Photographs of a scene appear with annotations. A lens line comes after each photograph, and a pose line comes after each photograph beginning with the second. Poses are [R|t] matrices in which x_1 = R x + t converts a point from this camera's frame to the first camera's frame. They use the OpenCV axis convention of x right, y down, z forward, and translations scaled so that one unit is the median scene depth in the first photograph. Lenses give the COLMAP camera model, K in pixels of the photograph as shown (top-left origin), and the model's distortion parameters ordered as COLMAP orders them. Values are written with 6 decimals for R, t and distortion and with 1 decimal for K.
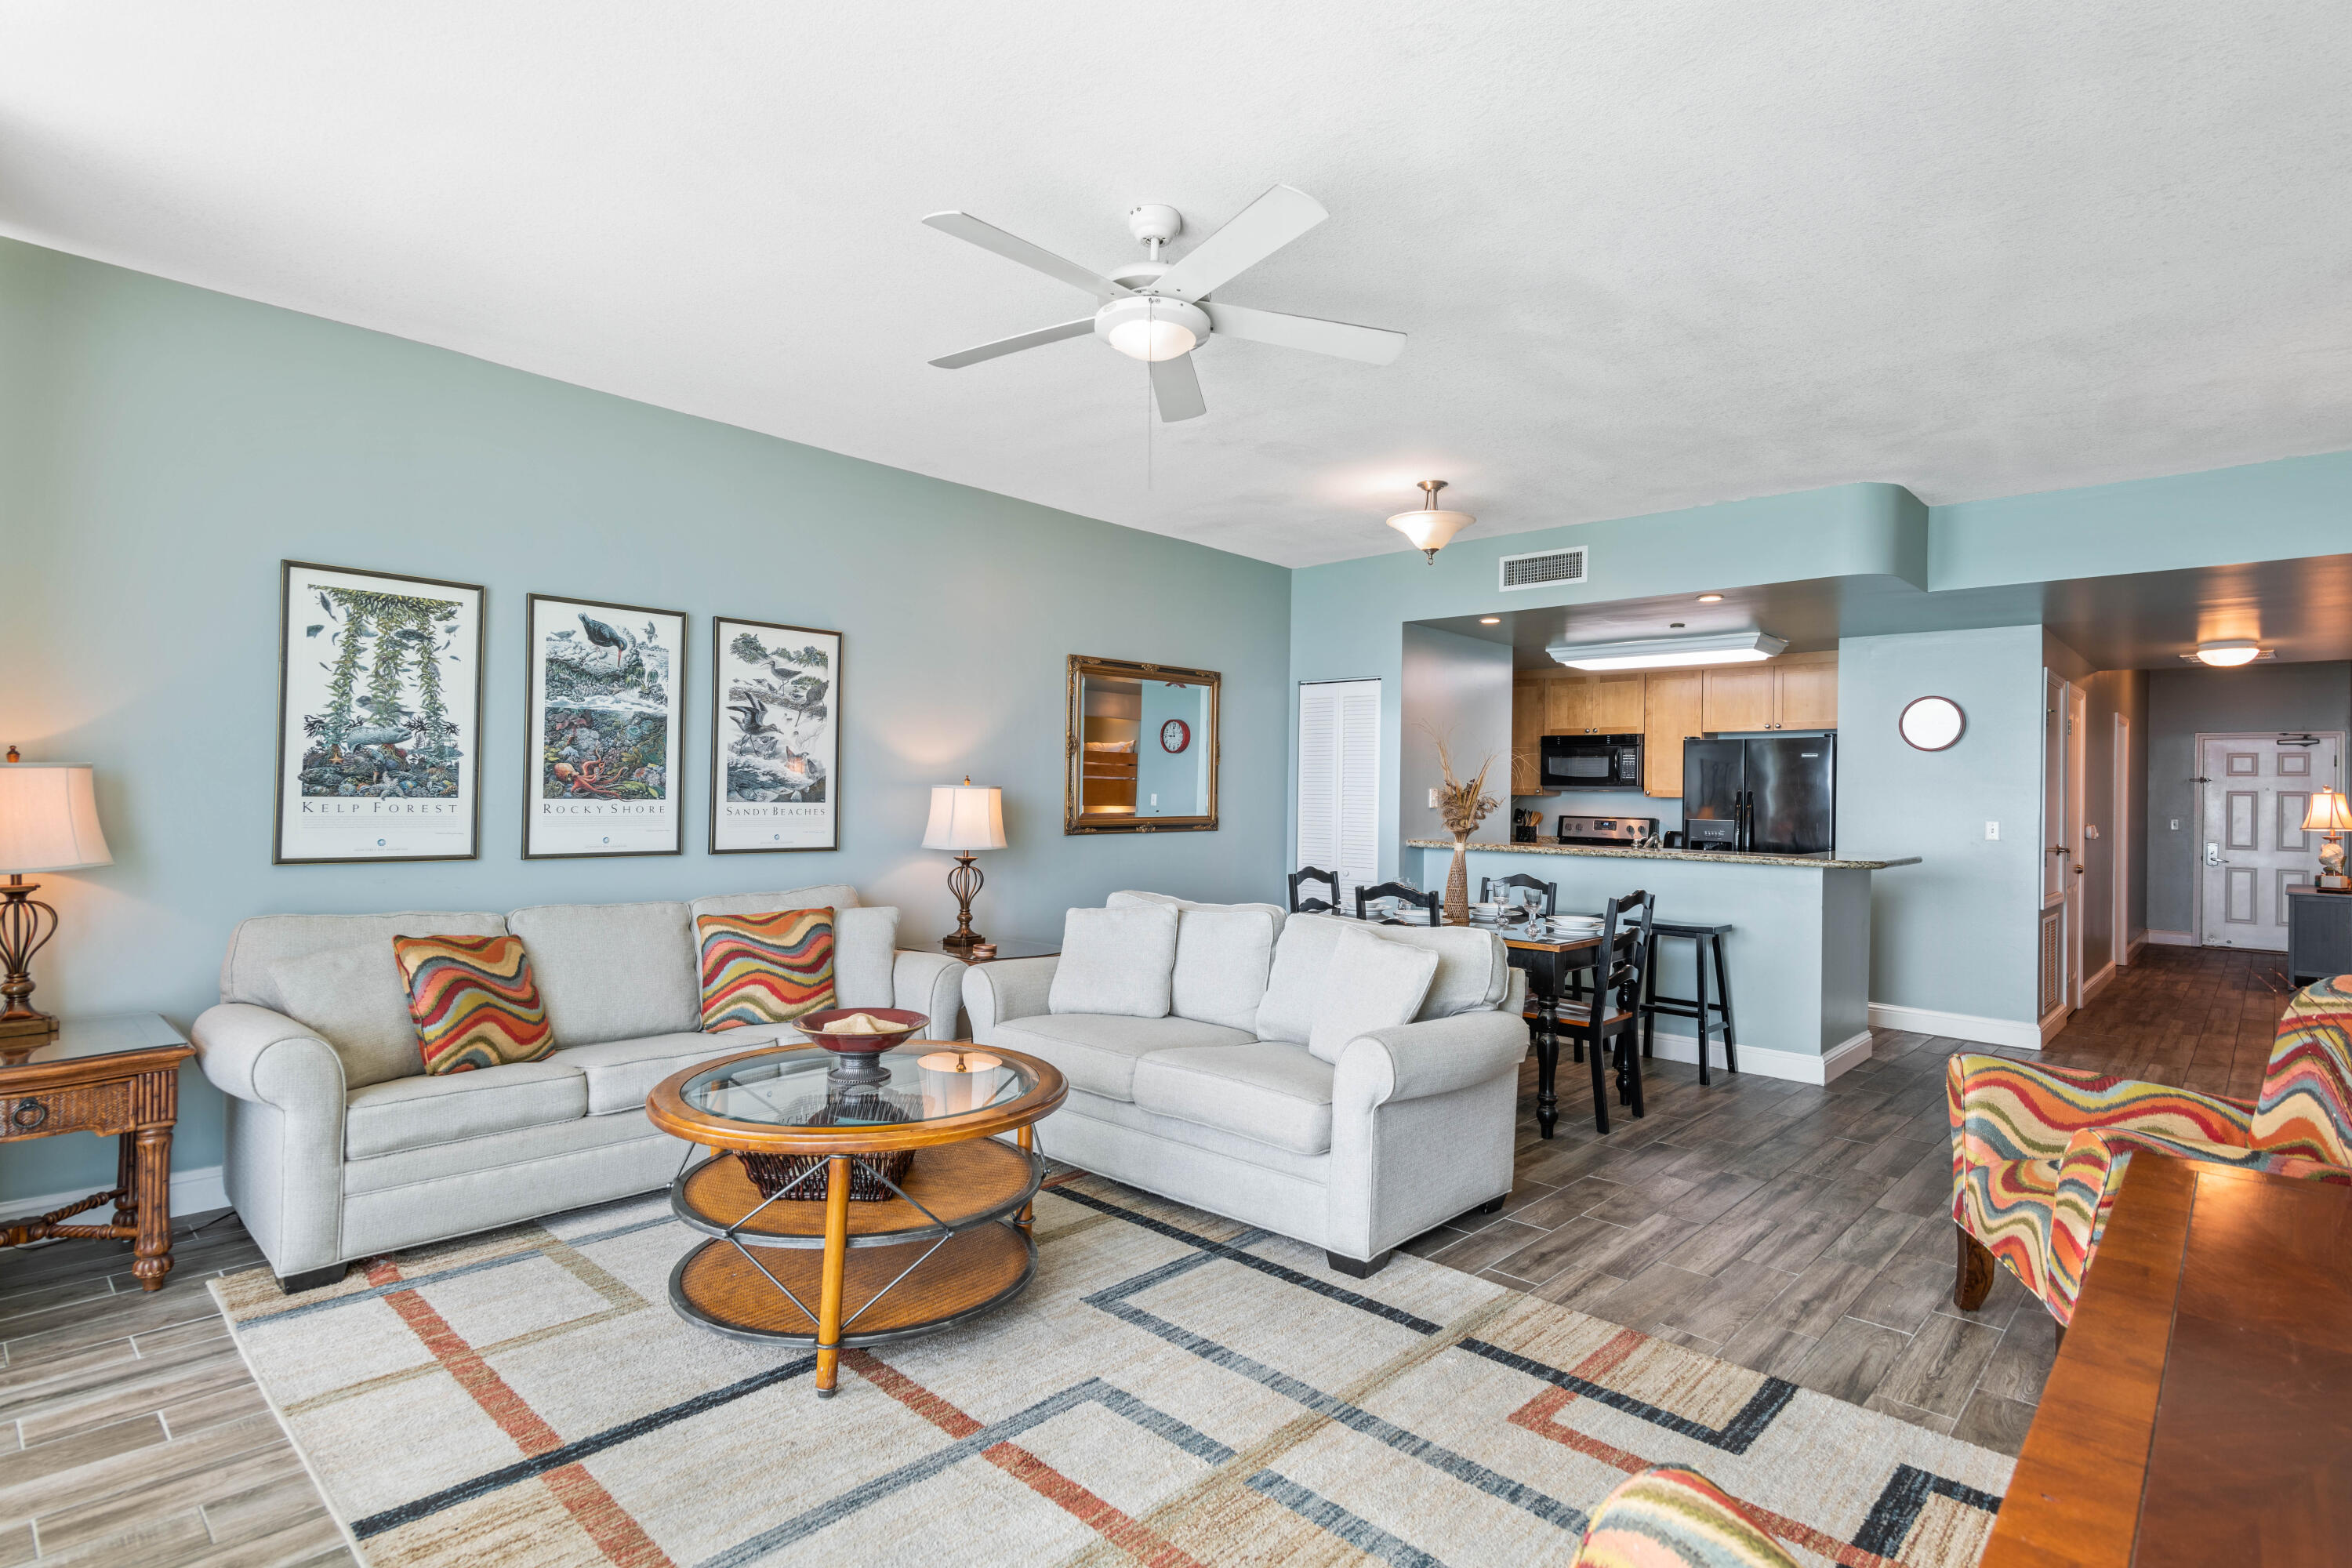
lens RADIAL K [[1170.7, 0, 1176.0], [0, 1170.7, 784.0], [0, 0, 1]] dist [0.007973, -0.000067]
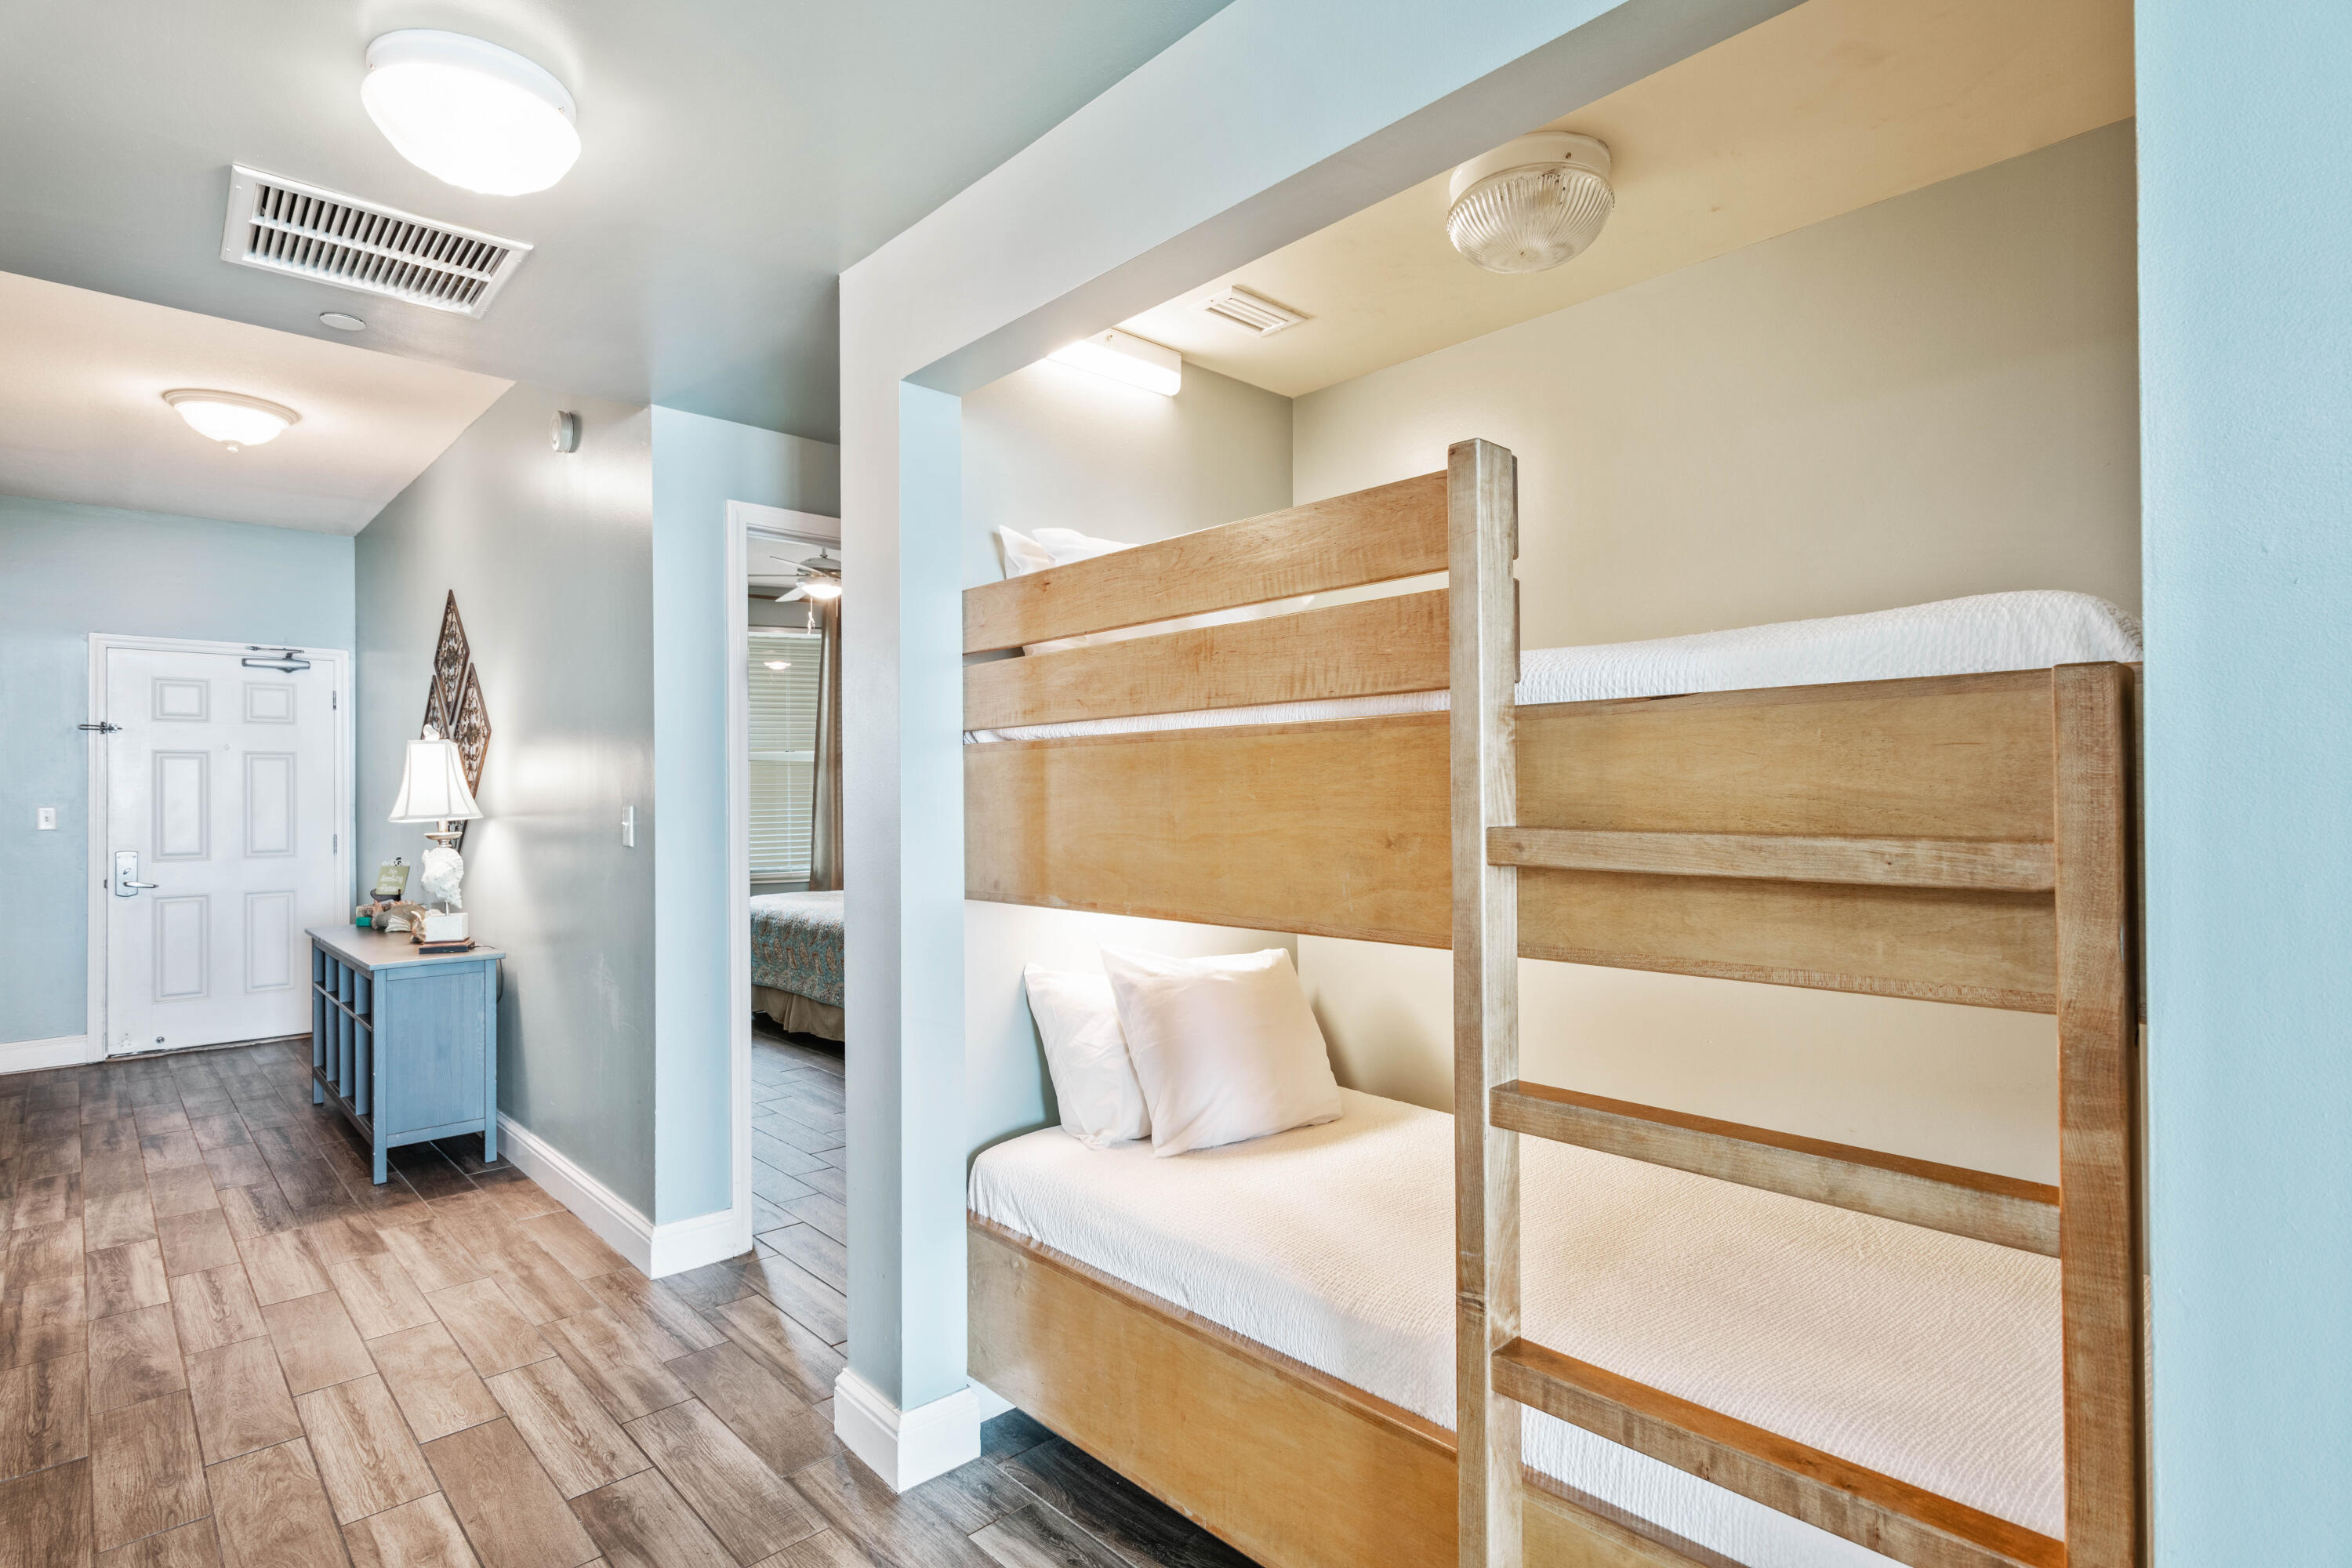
lens RADIAL K [[1170.7, 0, 1176.0], [0, 1170.7, 784.0], [0, 0, 1]] dist [0.007973, -0.000067]
pose [[0.066196, -0.011687, 0.997738, 0.957355], [-0.000652, 0.999931, 0.011756, 0.034858], [-0.997806, -0.001428, 0.066183, 1.223169]]
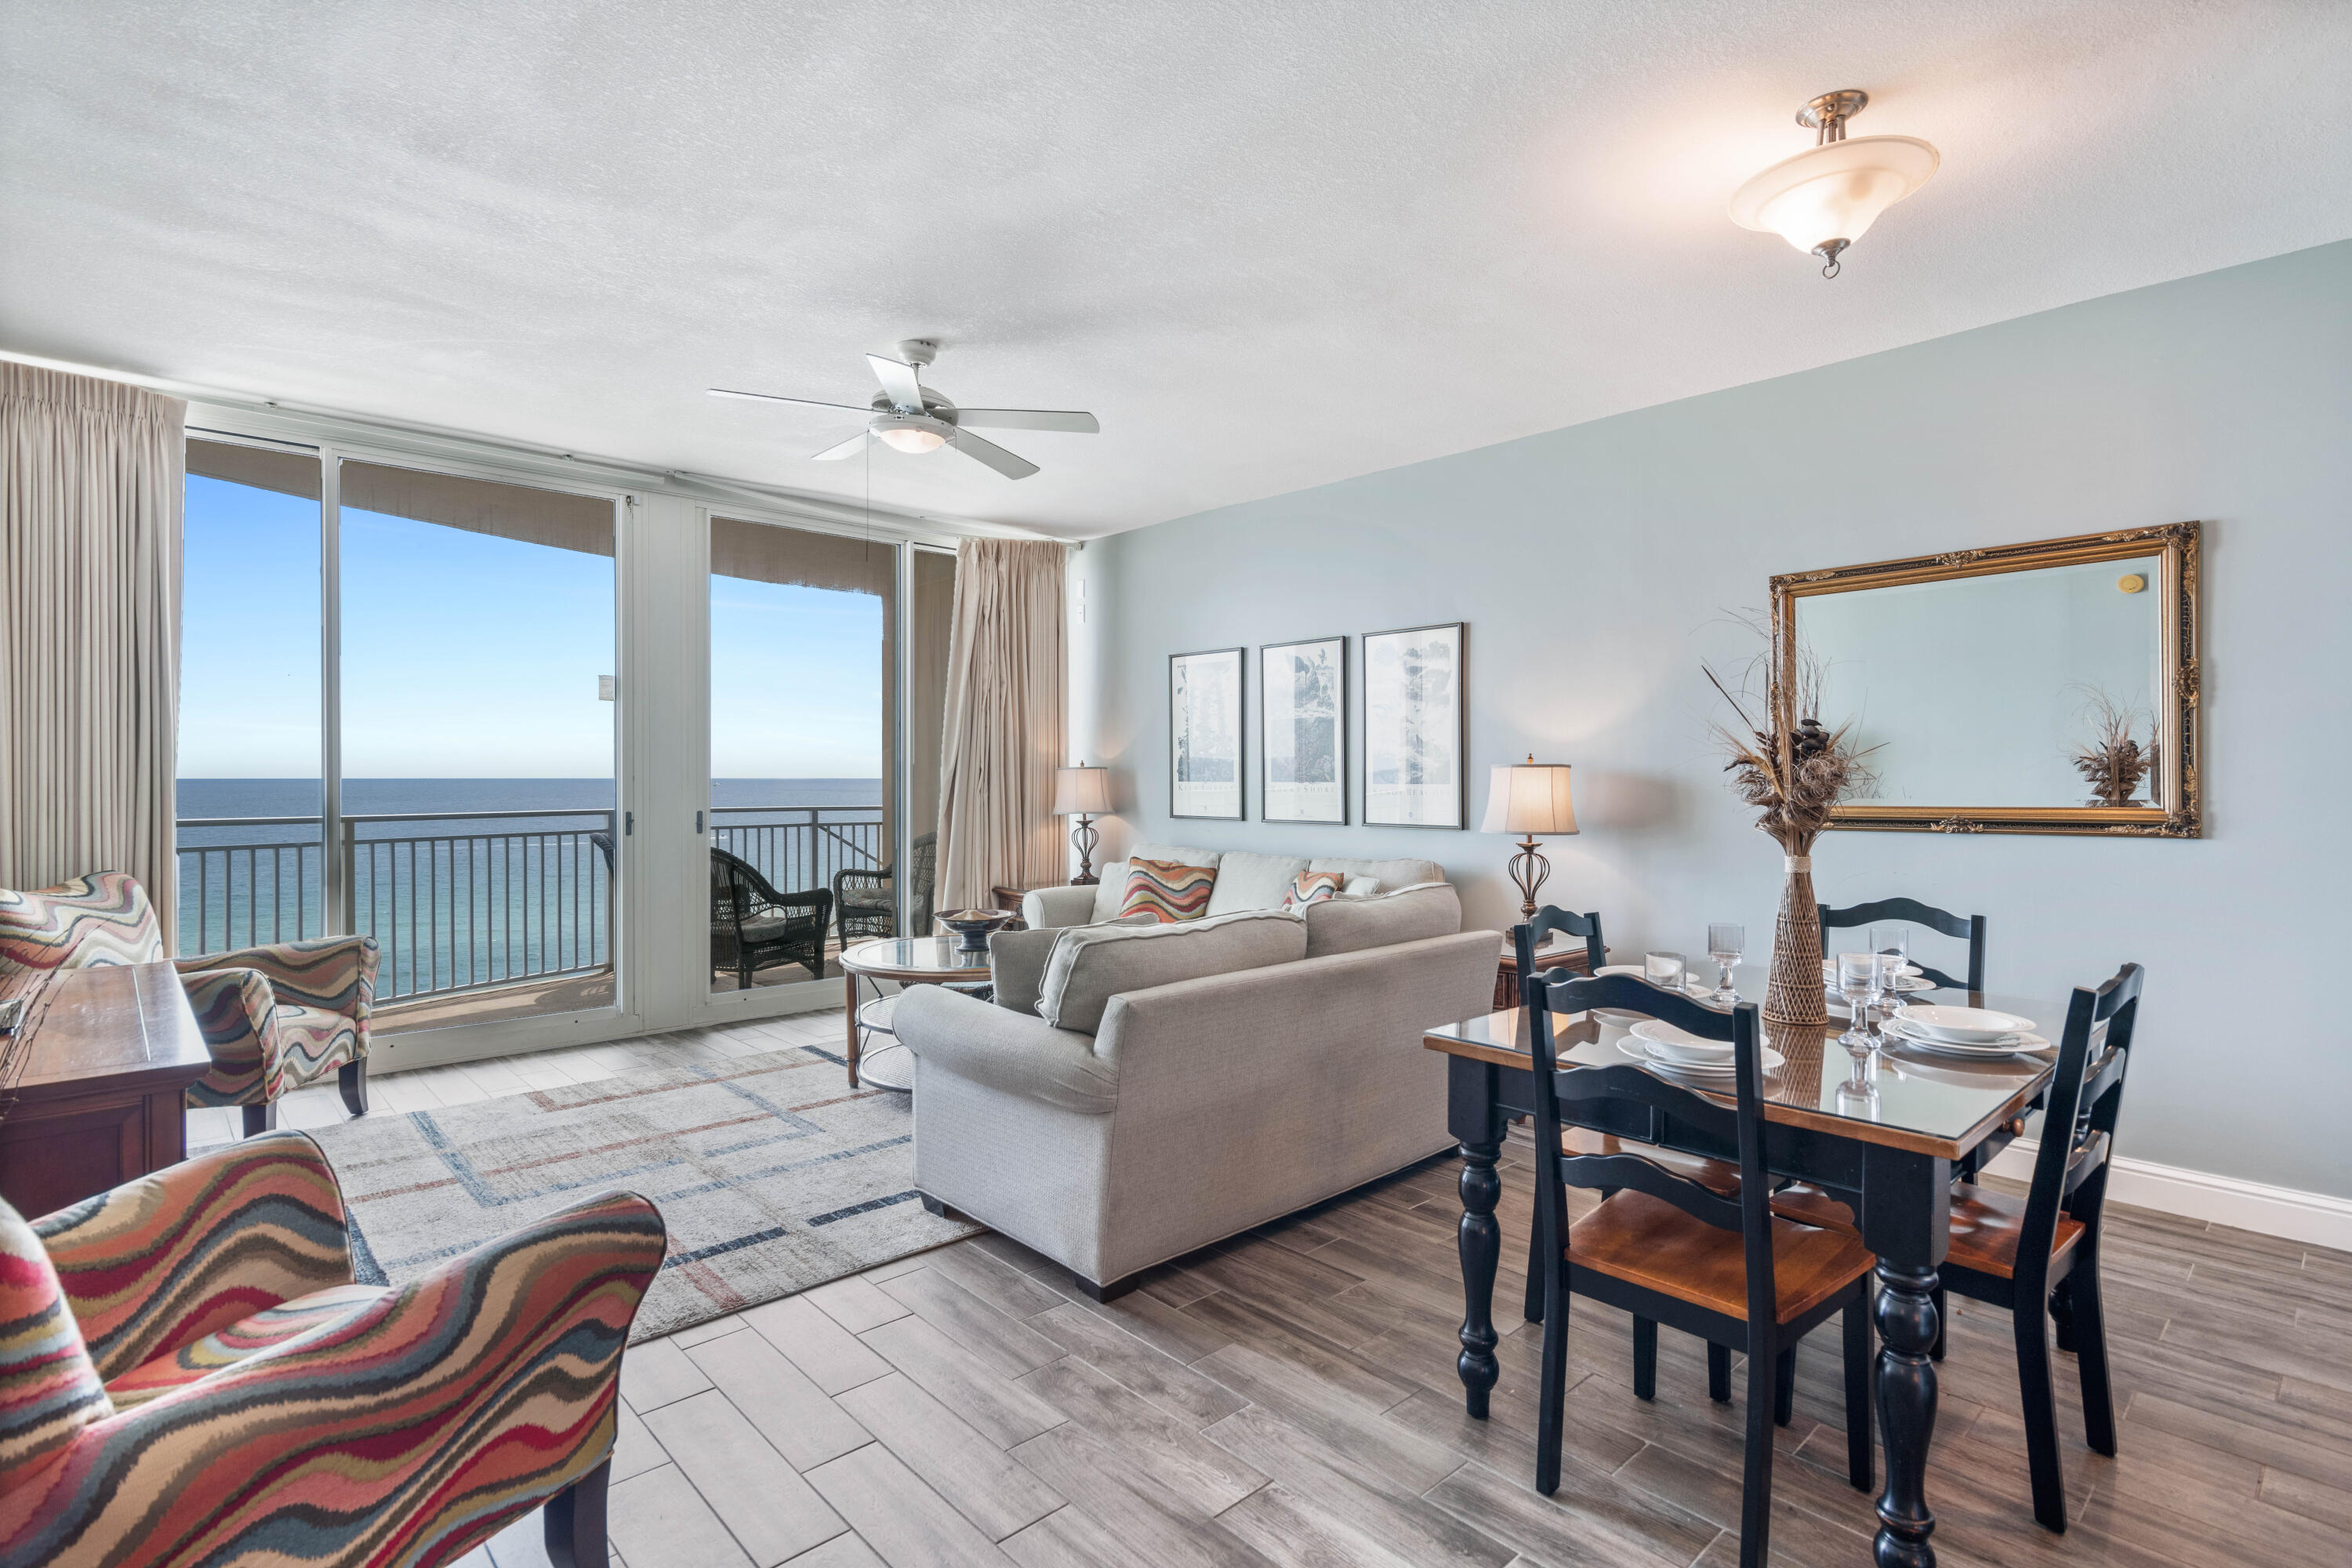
lens RADIAL K [[1142.6, 0, 1176.0], [0, 1142.6, 784.0], [0, 0, 1]] dist [0.005381, -0.000639]
pose [[-0.071611, -0.010233, -0.997380, 0.785053], [0.008752, 0.999902, -0.010887, 0.025623], [0.997394, -0.009509, -0.071515, 0.851151]]
